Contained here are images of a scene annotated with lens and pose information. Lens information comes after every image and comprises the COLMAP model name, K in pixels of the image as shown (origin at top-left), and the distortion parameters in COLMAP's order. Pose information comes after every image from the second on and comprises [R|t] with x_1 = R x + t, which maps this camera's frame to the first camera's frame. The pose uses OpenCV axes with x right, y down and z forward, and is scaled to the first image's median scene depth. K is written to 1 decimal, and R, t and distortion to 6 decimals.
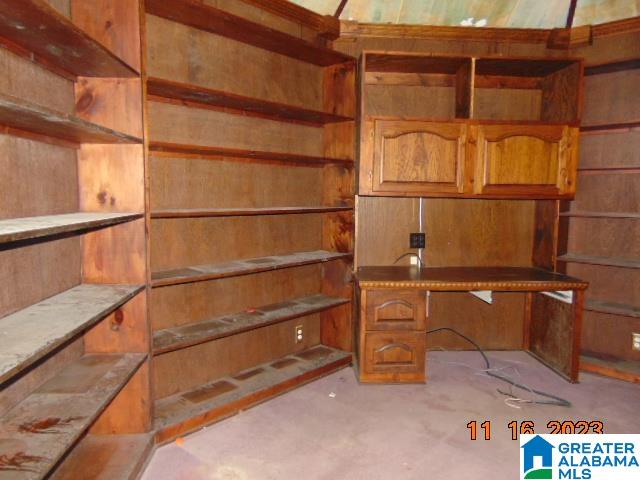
lens RADIAL K [[474.6, 0, 320.0], [0, 474.6, 240.0], [0, 0, 1]] dist [-0.030678, 0.058172]
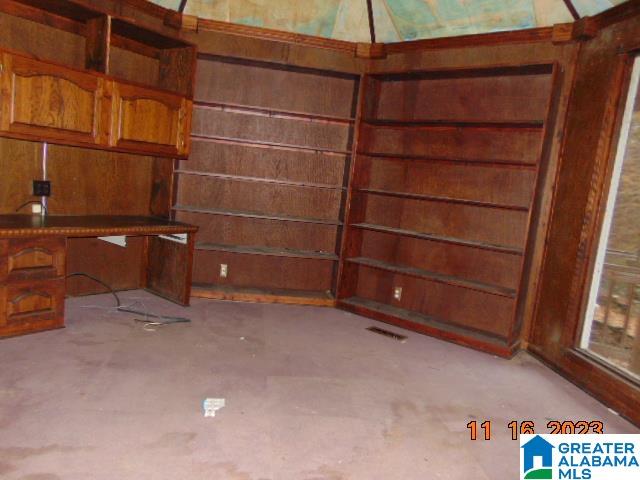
lens RADIAL K [[474.6, 0, 320.0], [0, 474.6, 240.0], [0, 0, 1]] dist [-0.030678, 0.058172]
pose [[0.645825, -0.040423, 0.762415, -0.190474], [-0.029761, 0.996506, 0.078045, 0.016448], [-0.762906, -0.073094, 0.642365, -0.070815]]
